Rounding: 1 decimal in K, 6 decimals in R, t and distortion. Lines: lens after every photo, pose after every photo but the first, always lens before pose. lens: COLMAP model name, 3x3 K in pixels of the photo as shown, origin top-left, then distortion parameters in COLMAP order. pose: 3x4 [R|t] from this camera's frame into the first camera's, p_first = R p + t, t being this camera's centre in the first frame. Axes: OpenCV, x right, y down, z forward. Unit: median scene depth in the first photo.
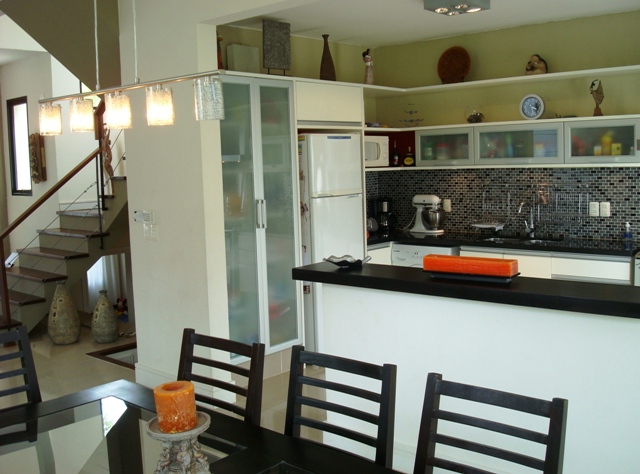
lens RADIAL K [[704.0, 0, 320.0], [0, 704.0, 237.0], [0, 0, 1]] dist [-0.095283, 0.013869]
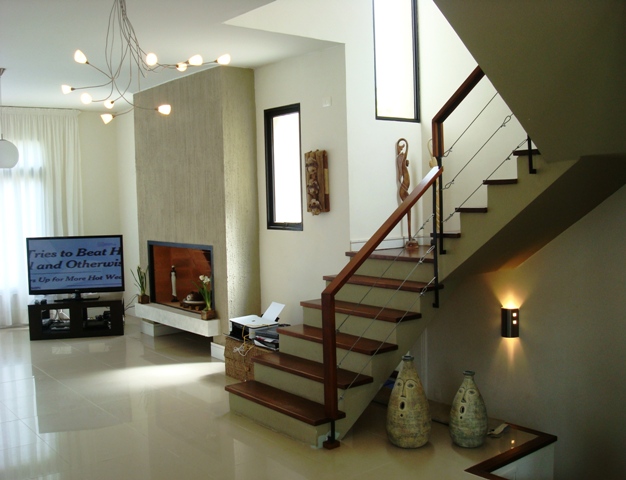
lens RADIAL K [[673.0, 0, 313.0], [0, 673.0, 240.0], [0, 0, 1]] dist [-0.016485, -0.009596]
pose [[0.990098, 0.014220, -0.139659, -0.346901], [-0.019160, 0.999235, -0.034091, -0.026711], [0.139068, 0.036429, 0.989613, 0.287791]]
